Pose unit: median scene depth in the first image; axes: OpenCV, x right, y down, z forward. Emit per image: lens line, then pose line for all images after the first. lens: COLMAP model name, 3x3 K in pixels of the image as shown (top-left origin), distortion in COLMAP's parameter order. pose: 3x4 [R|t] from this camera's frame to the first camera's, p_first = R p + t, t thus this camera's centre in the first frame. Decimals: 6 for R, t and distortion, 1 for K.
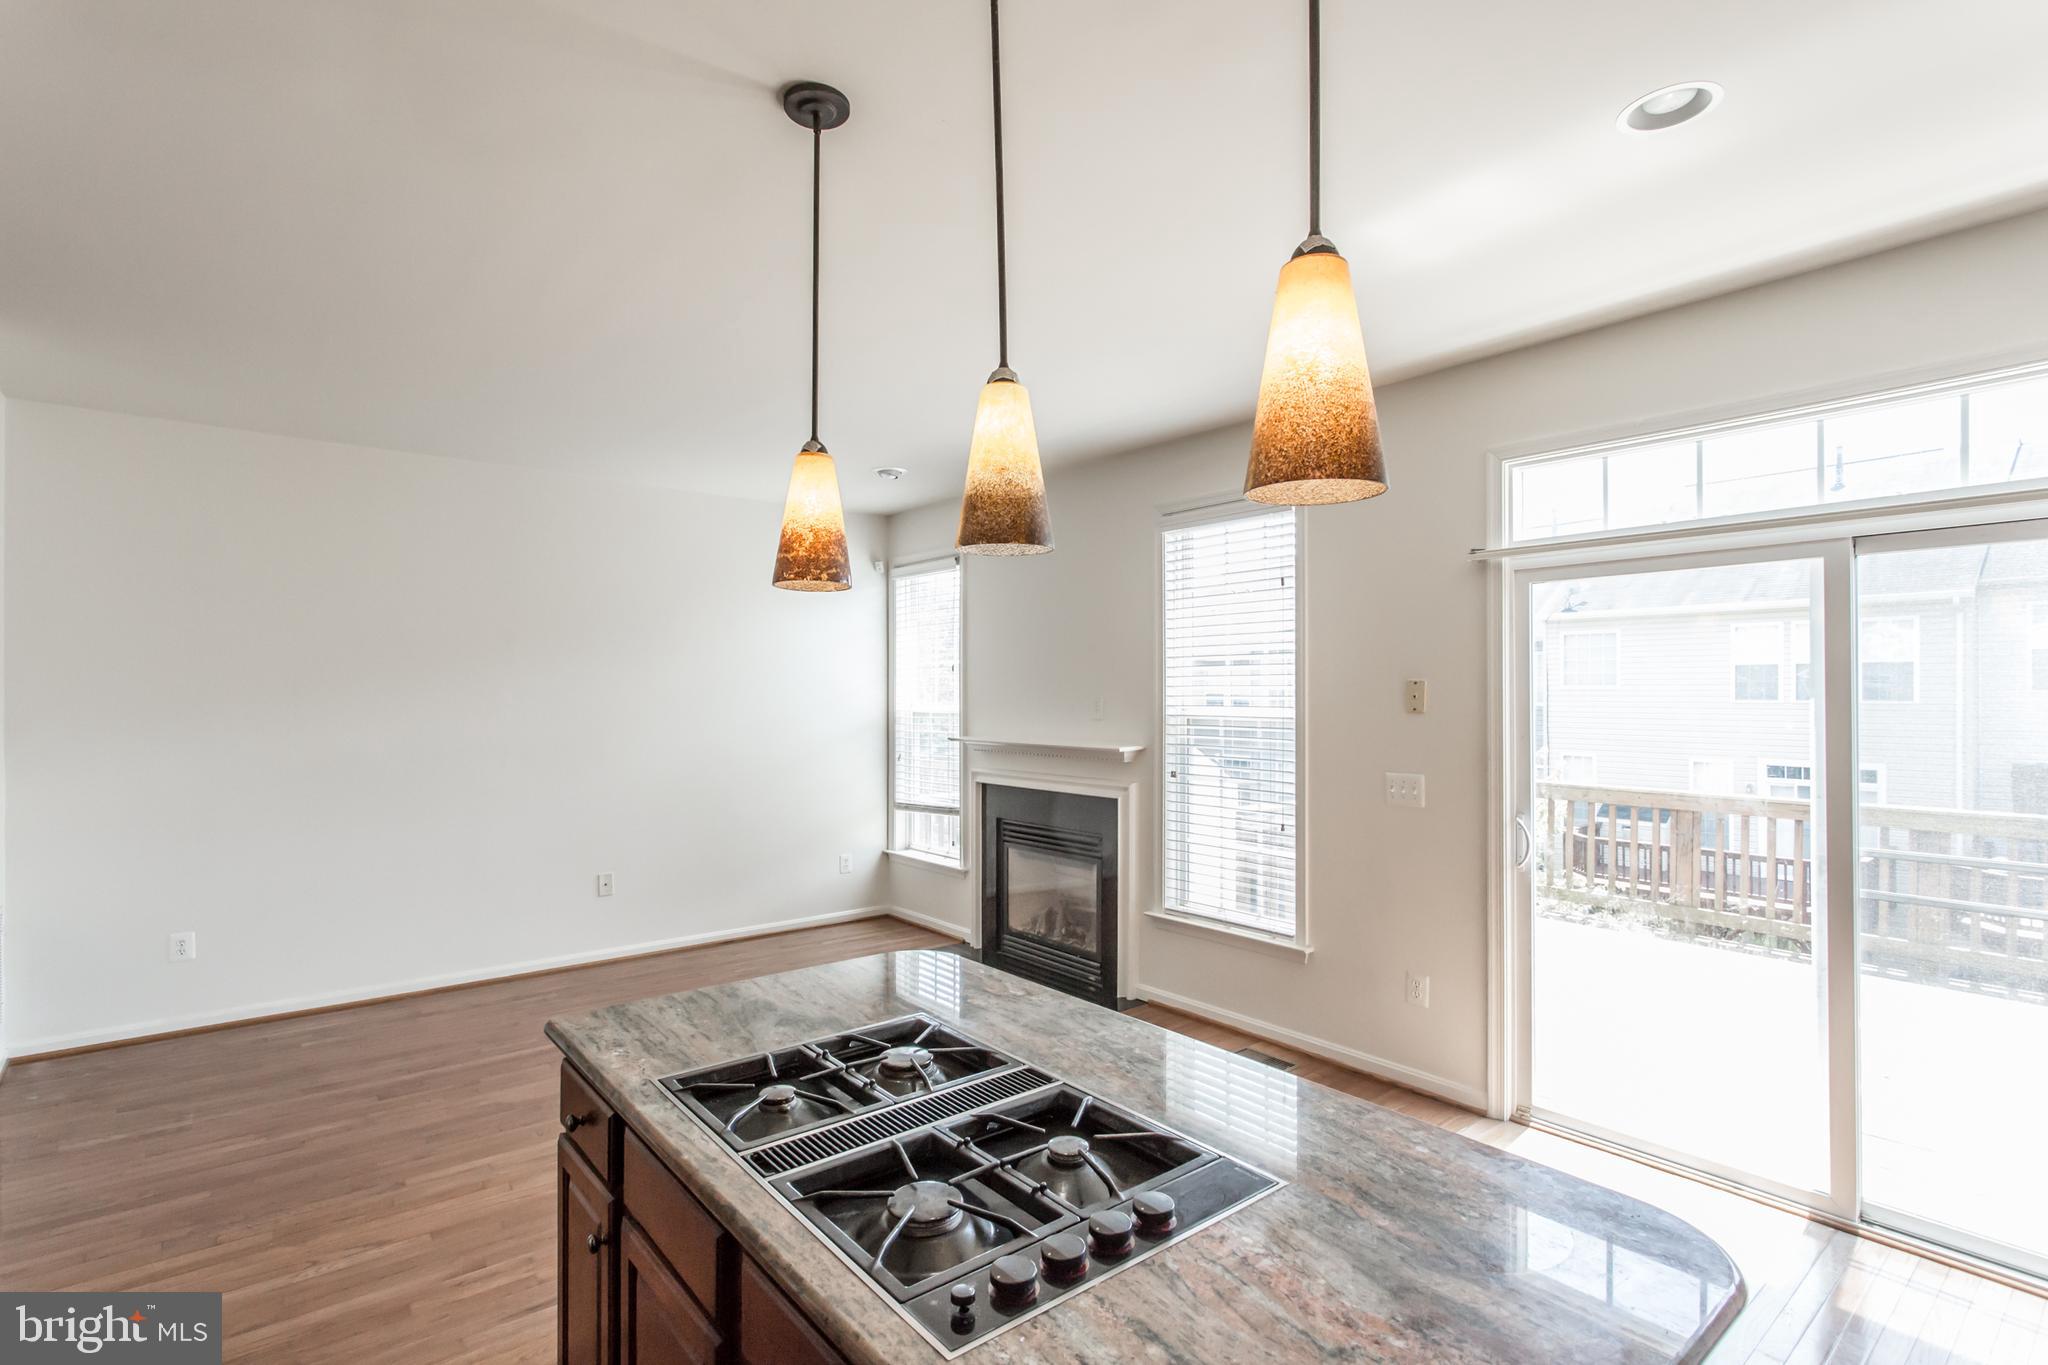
lens RADIAL K [[978.0, 0, 1015.1], [0, 978.0, 692.5], [0, 0, 1]] dist [0.003126, 0.000956]
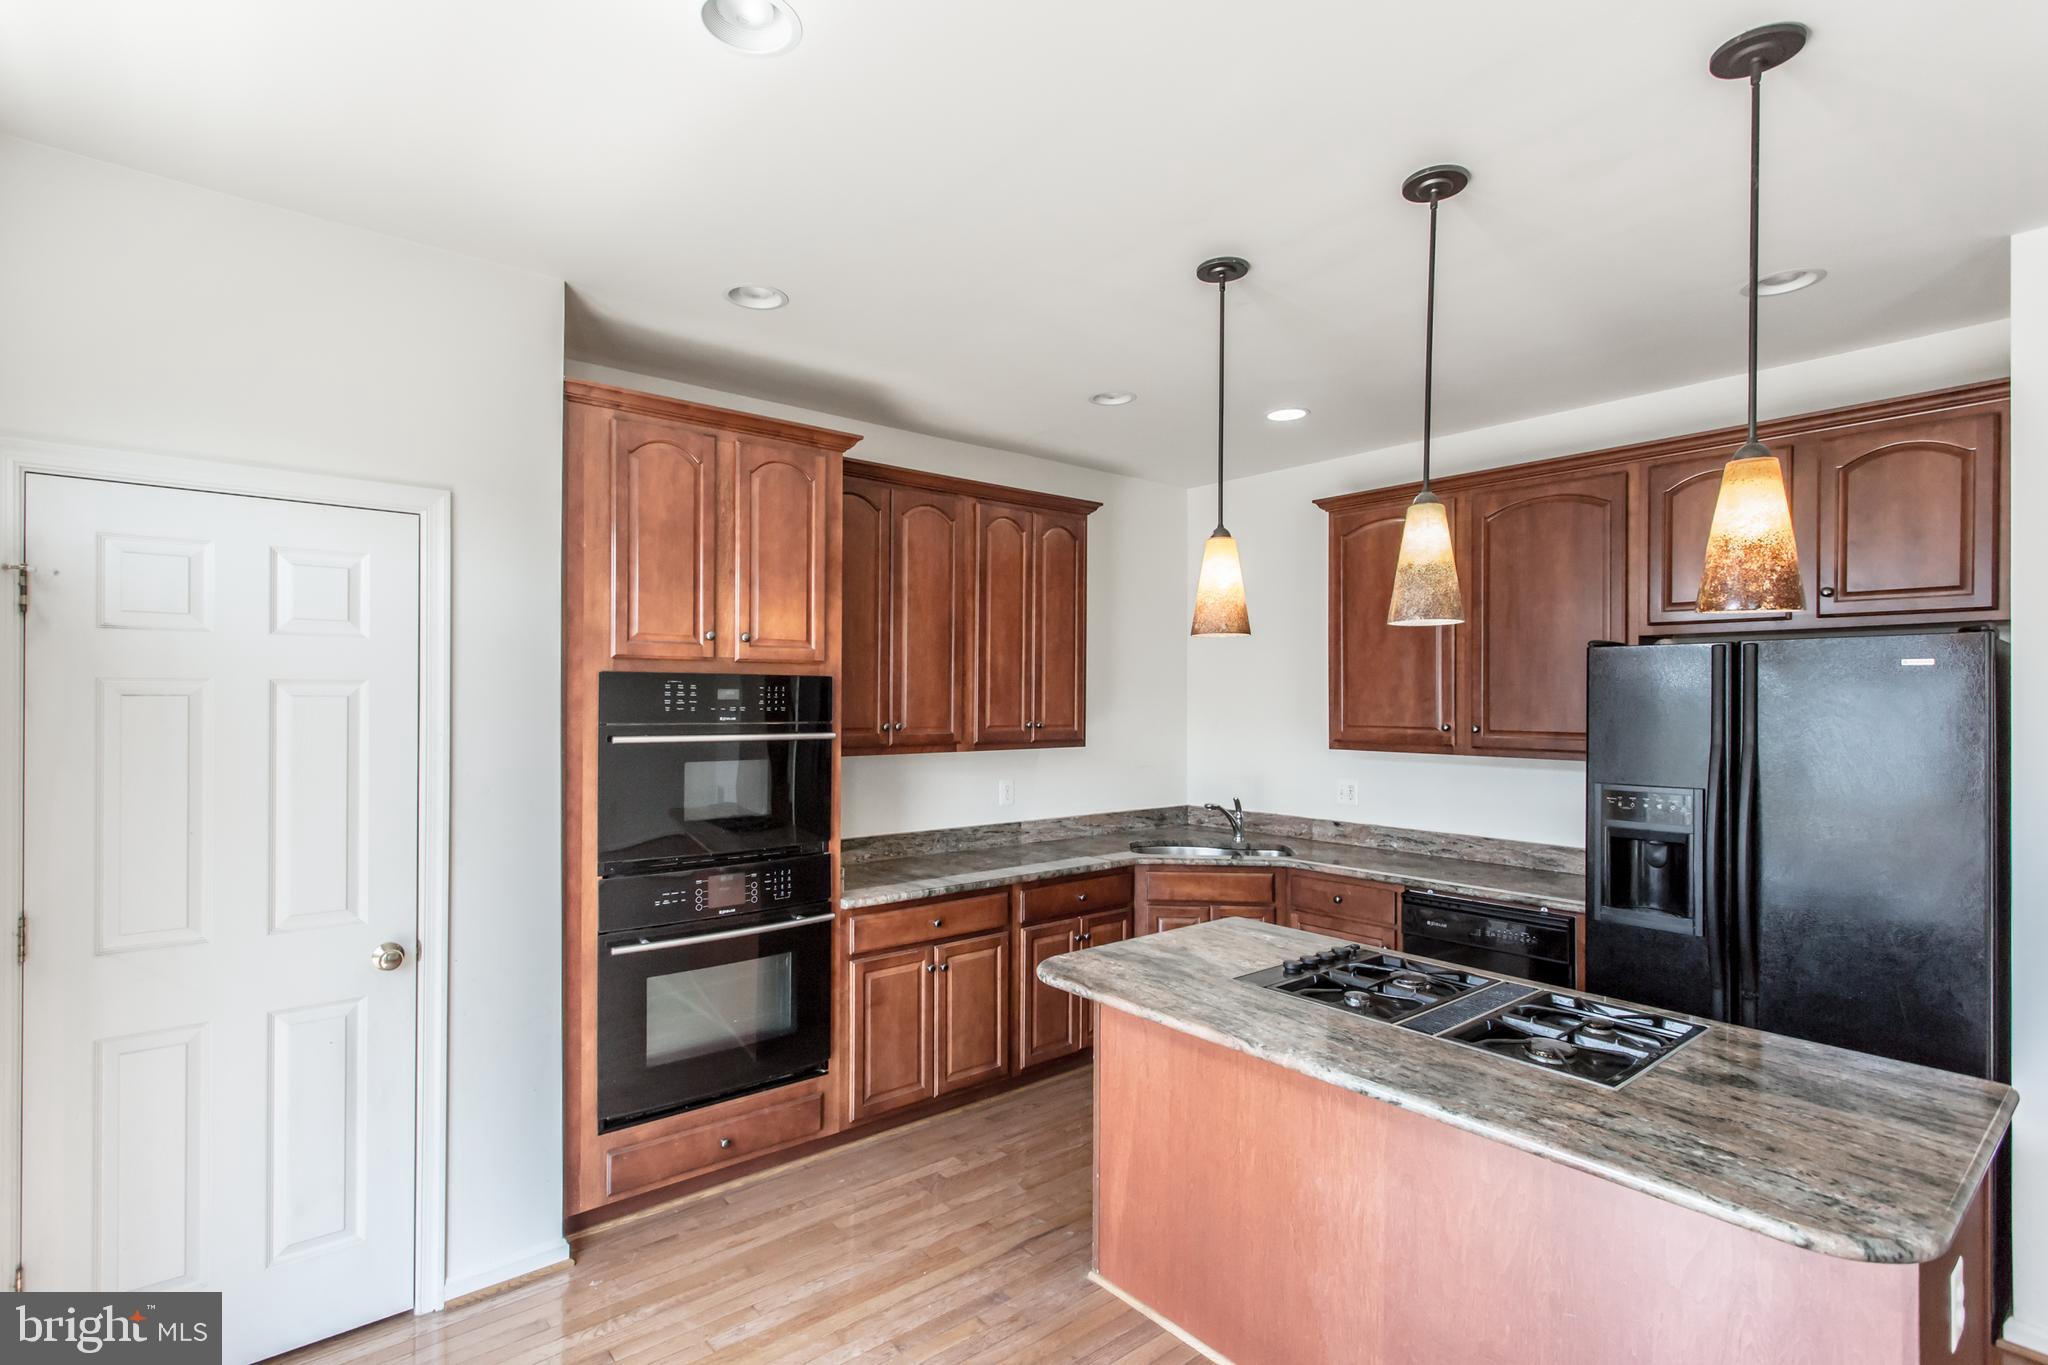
lens RADIAL K [[978.0, 0, 1009.5], [0, 978.0, 700.6], [0, 0, 1]] dist [0.003126, 0.000956]
pose [[-0.999990, -0.003056, -0.003395, 0.388876], [-0.003073, 0.999982, 0.005094, -0.026408], [0.003380, 0.005104, -0.999981, 1.583510]]
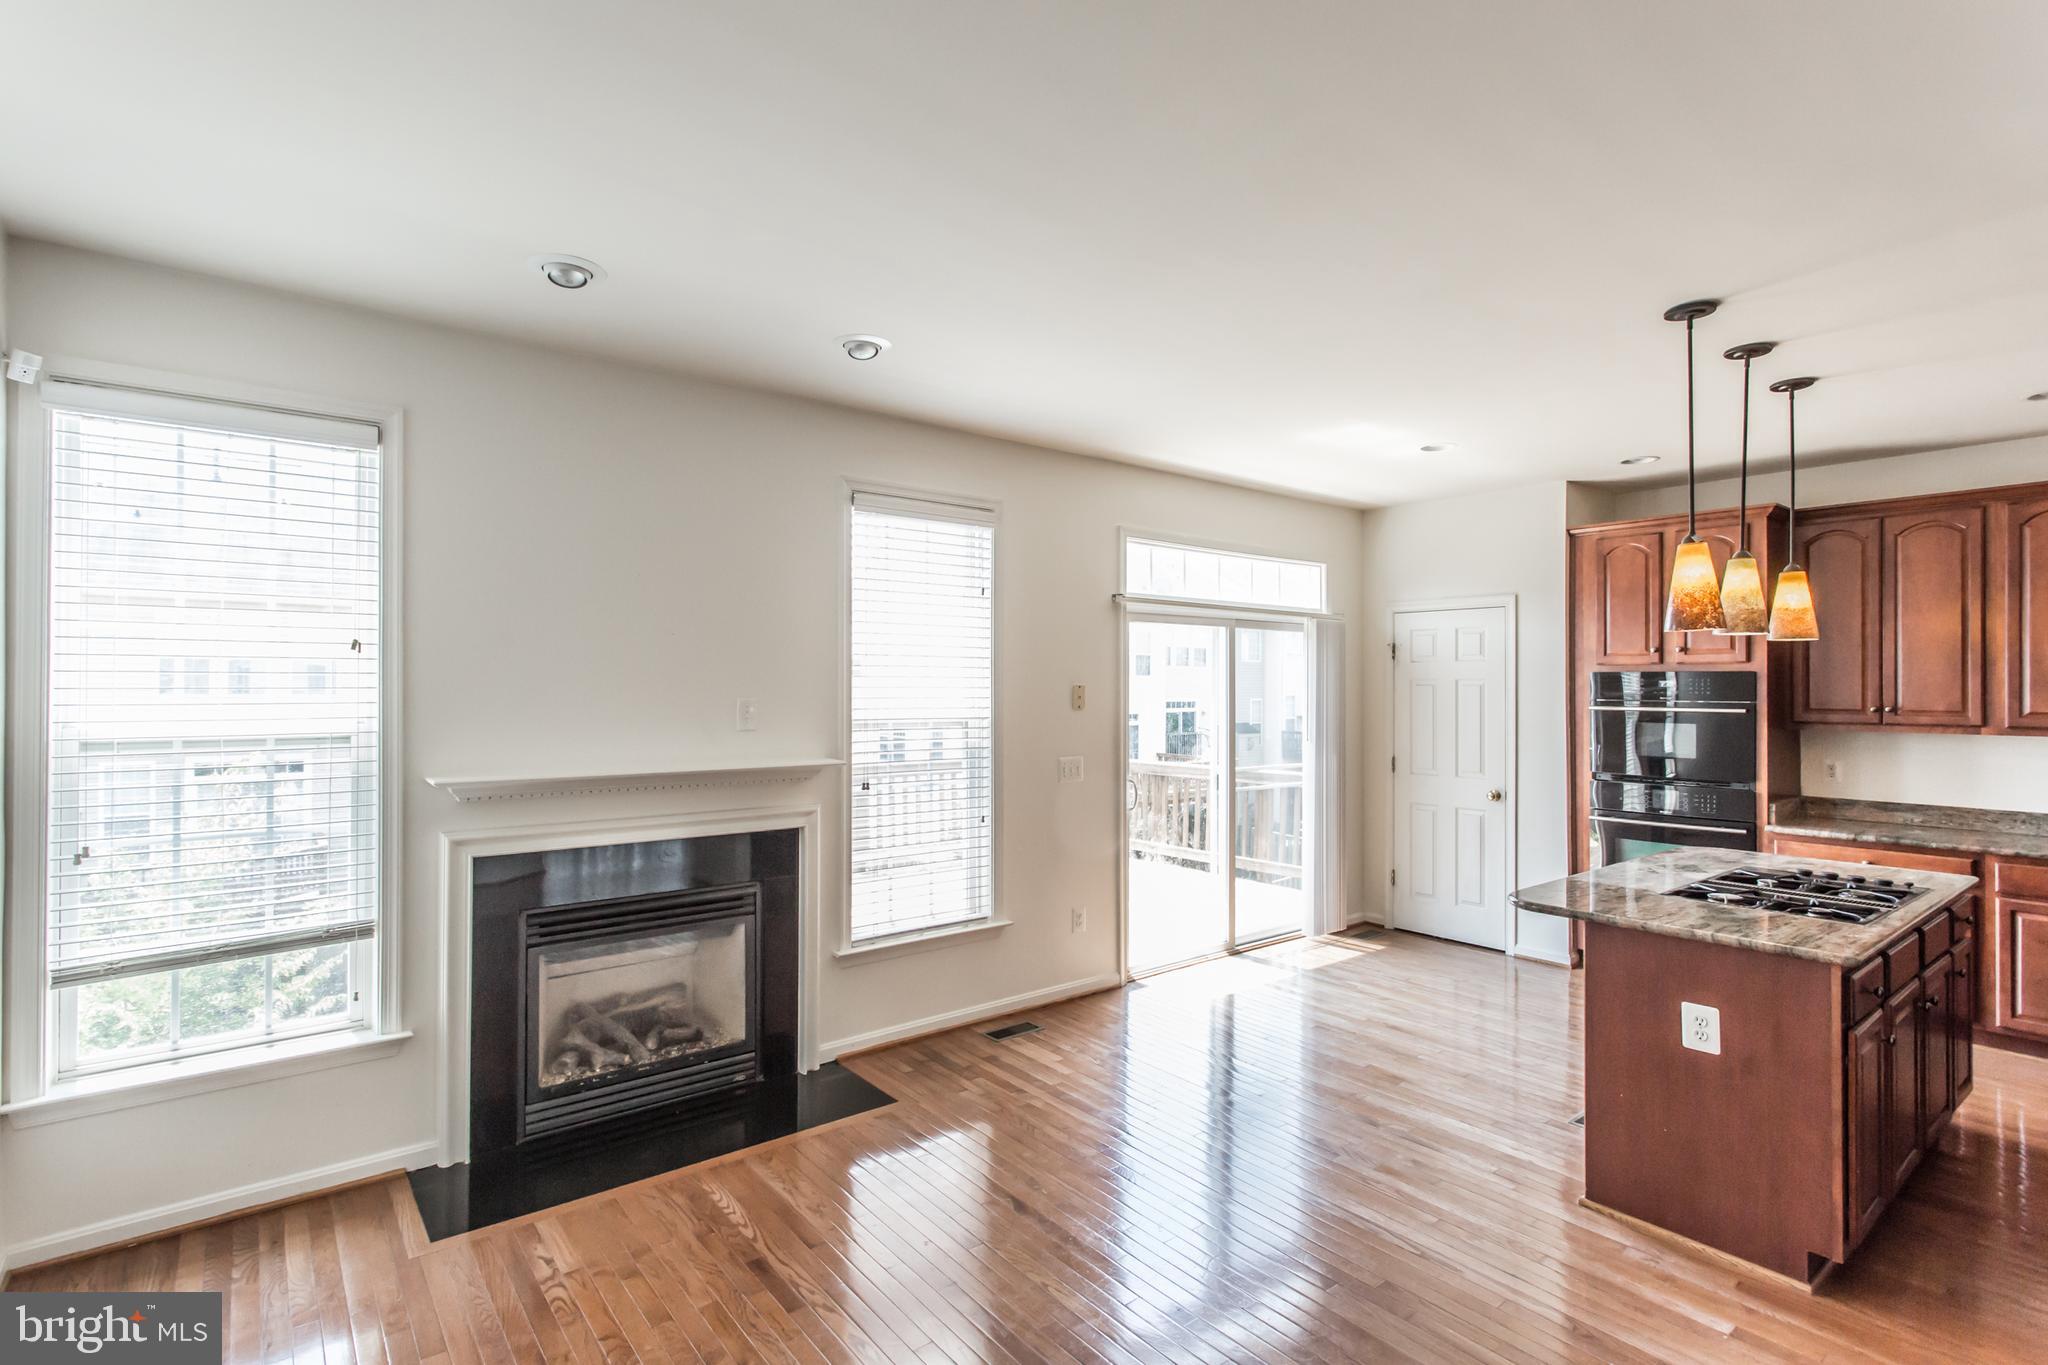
lens RADIAL K [[978.0, 0, 1018.1], [0, 978.0, 684.2], [0, 0, 1]] dist [0.003126, 0.000956]
pose [[0.011154, 0.004444, 0.999928, -1.462609], [-0.003226, 0.999985, -0.004408, -0.010954], [-0.999933, -0.003176, 0.011168, 1.712965]]
